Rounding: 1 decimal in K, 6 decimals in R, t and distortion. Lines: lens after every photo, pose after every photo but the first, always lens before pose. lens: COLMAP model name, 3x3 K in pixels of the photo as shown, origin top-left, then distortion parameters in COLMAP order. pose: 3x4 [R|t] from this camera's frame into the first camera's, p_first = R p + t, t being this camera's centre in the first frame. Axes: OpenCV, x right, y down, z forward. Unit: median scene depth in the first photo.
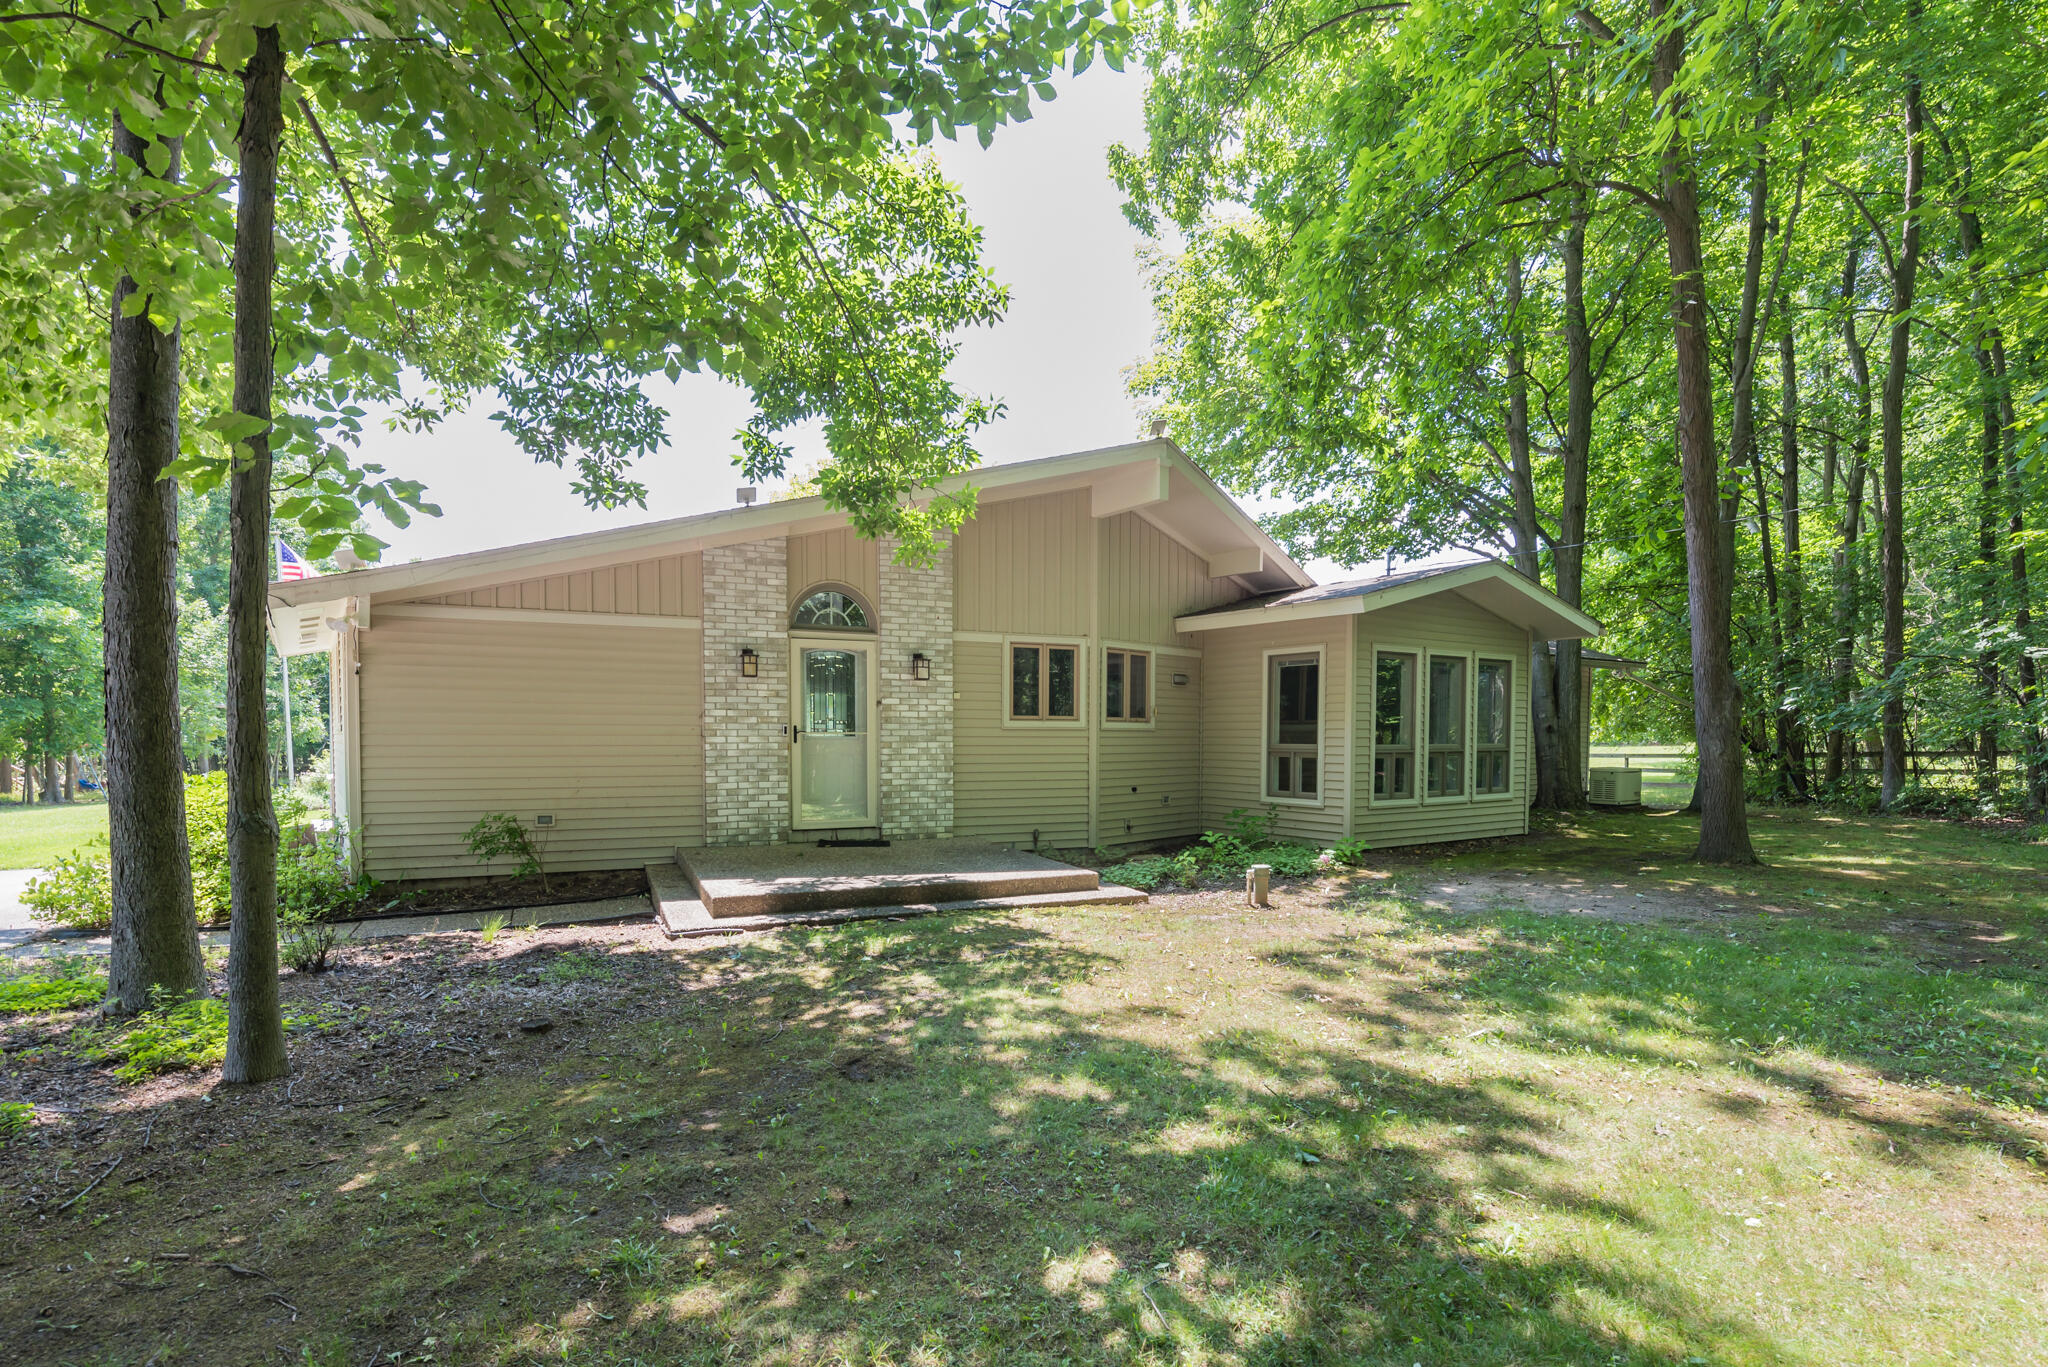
lens RADIAL K [[1061.0, 0, 1032.7], [0, 1061.0, 788.1], [0, 0, 1]] dist [0.010322, 0.000554]
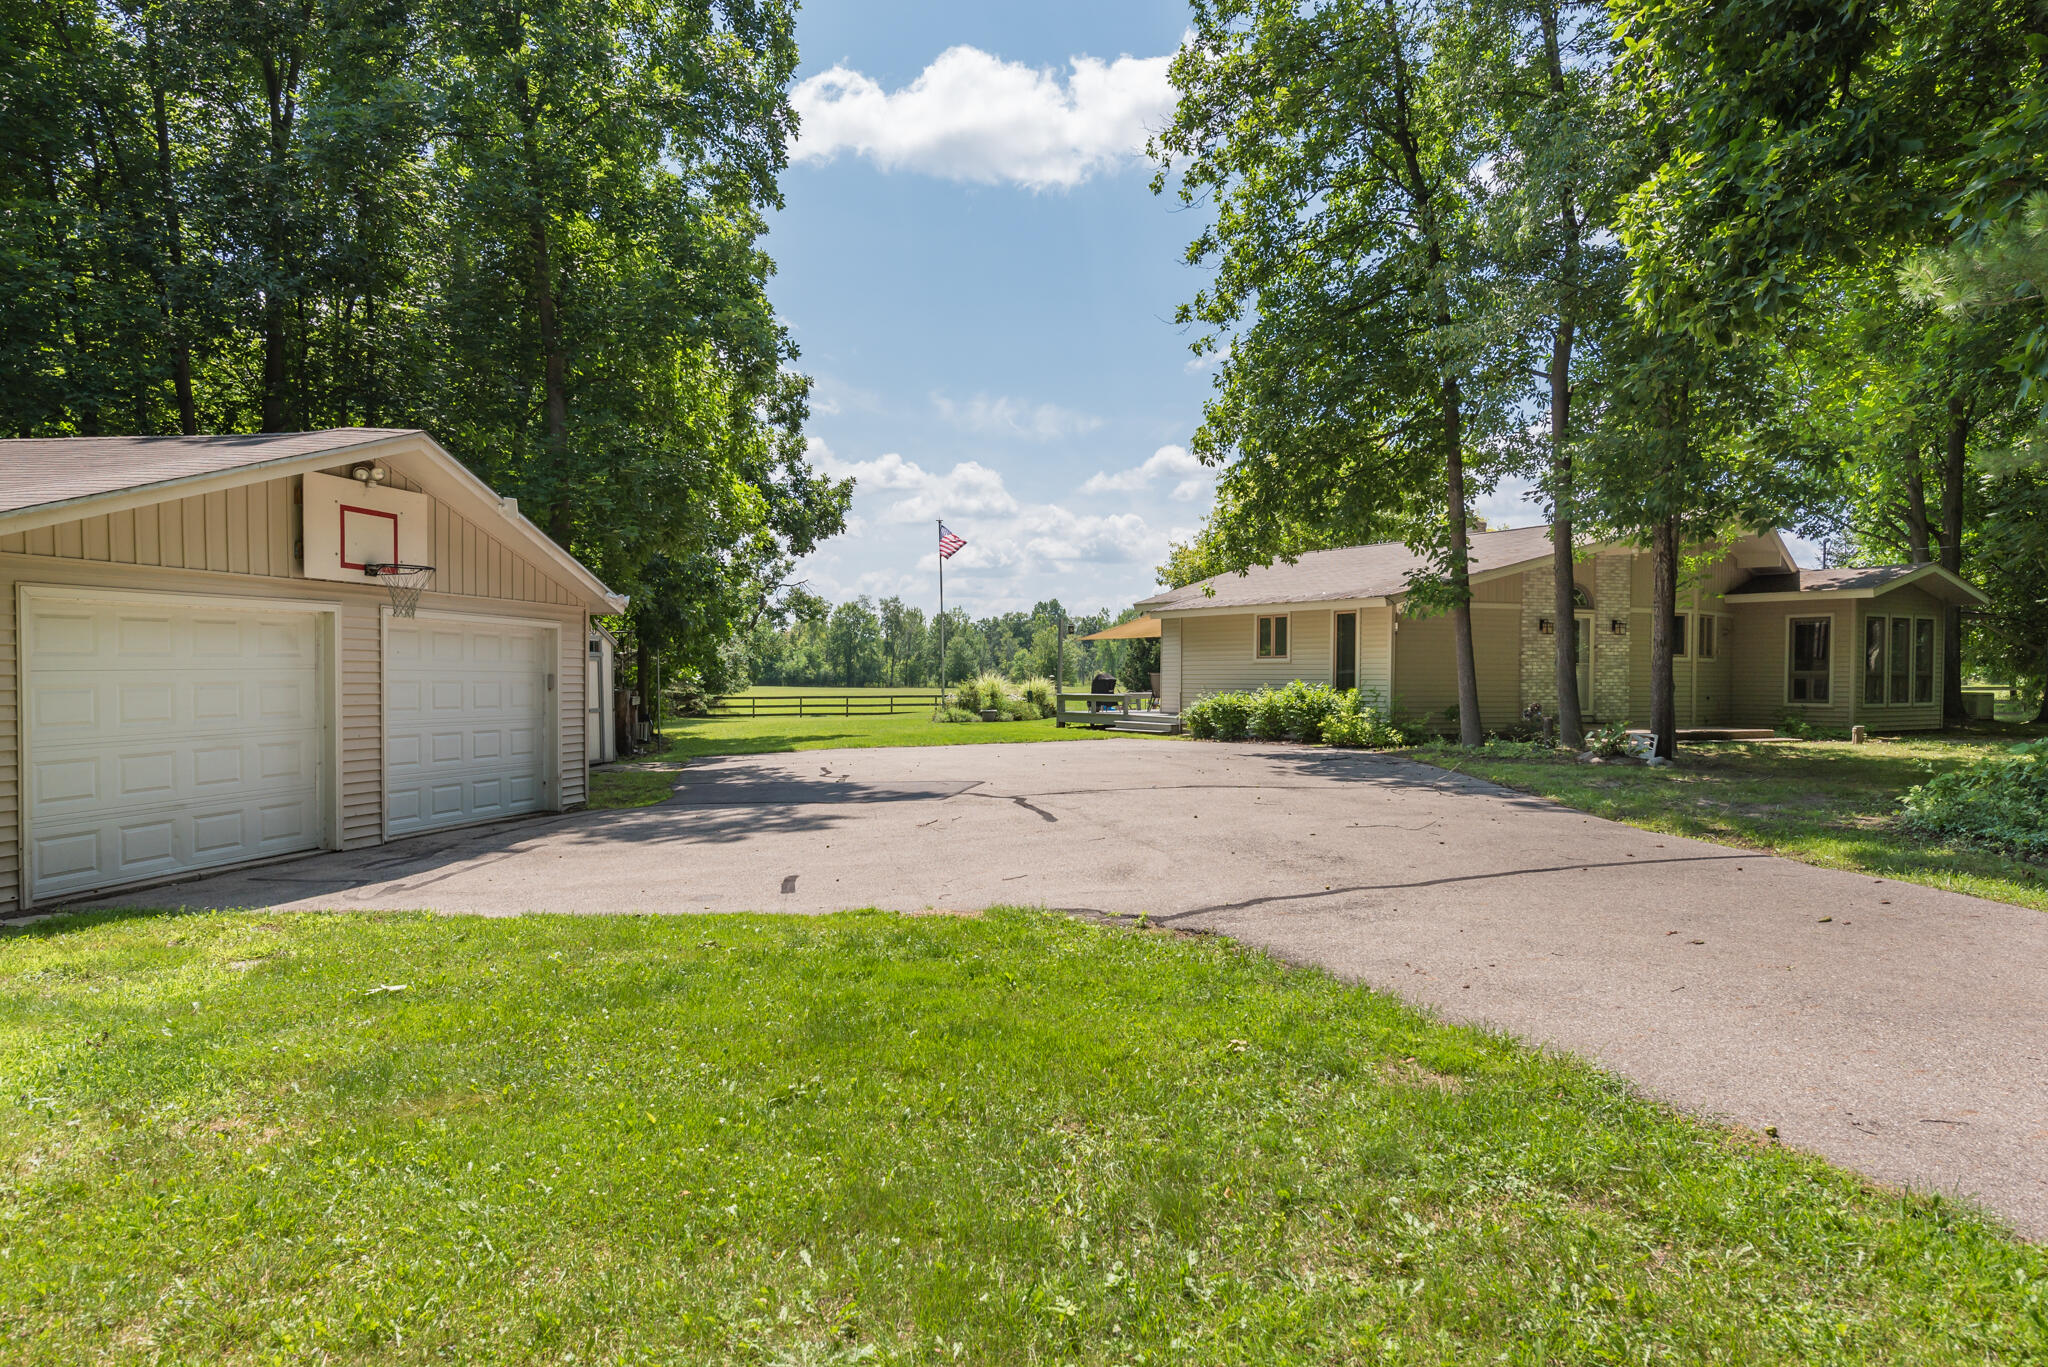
lens RADIAL K [[1235.5, 0, 1036.8], [0, 1235.5, 709.0], [0, 0, 1]] dist [0.005786, 0.000631]
pose [[0.996614, 0.002094, -0.082193, -0.942749], [-0.004226, 0.999659, -0.025775, 0.086608], [0.082111, 0.026035, 0.996283, -1.232541]]
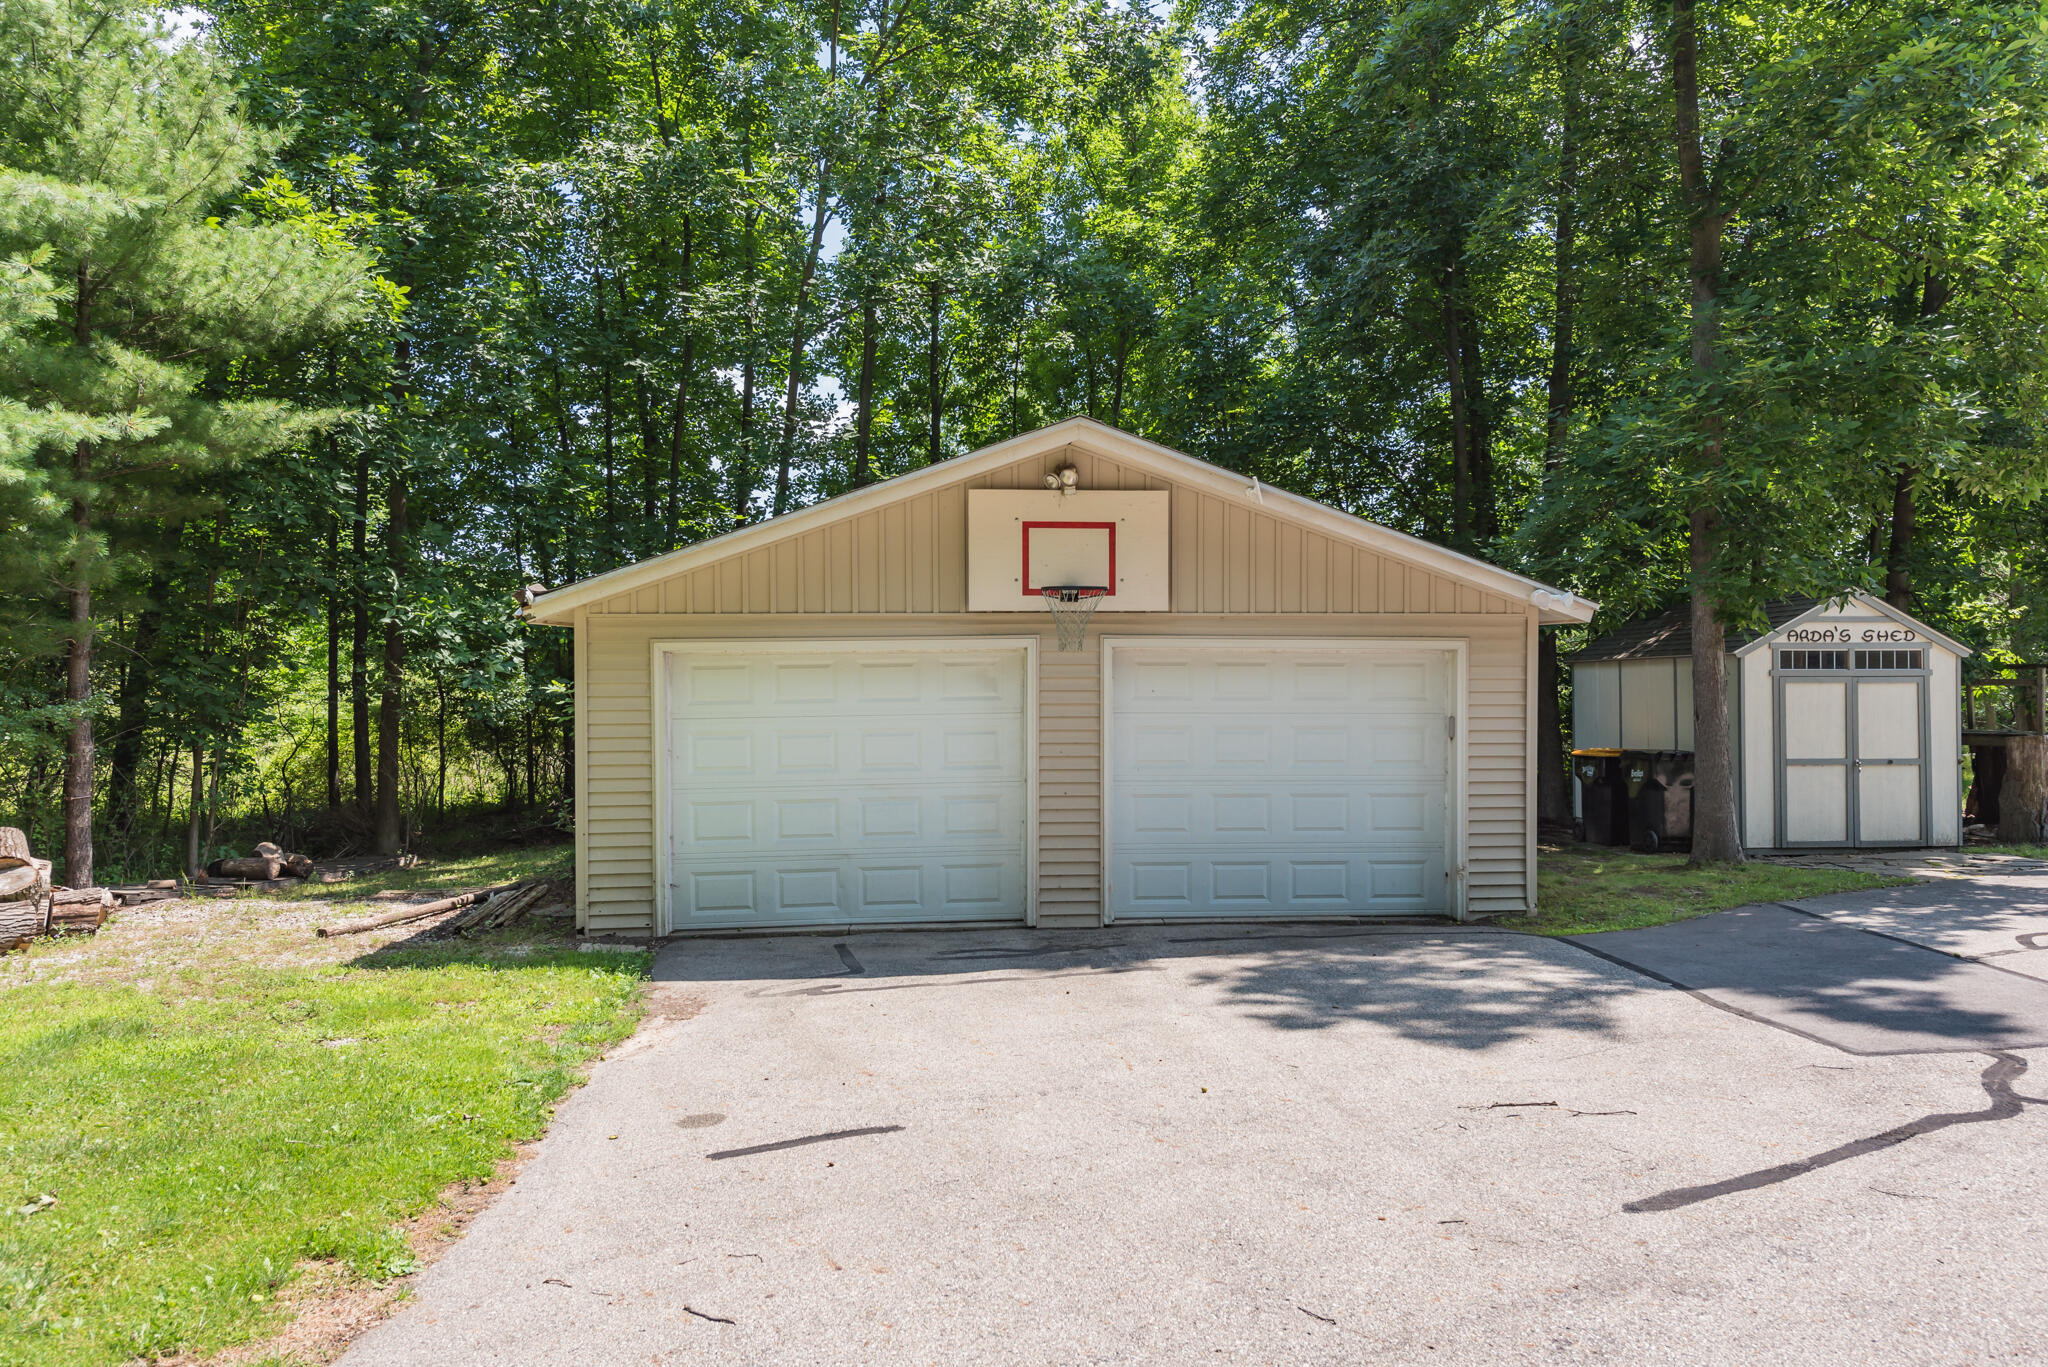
lens RADIAL K [[1398.1, 0, 1024.0], [0, 1398.1, 683.5], [0, 0, 1]] dist [0.001948, 0.001649]
pose [[0.224042, 0.002445, -0.974576, -0.657381], [-0.048371, 0.998792, -0.008614, 0.019999], [0.973378, 0.049072, 0.223890, -0.519518]]
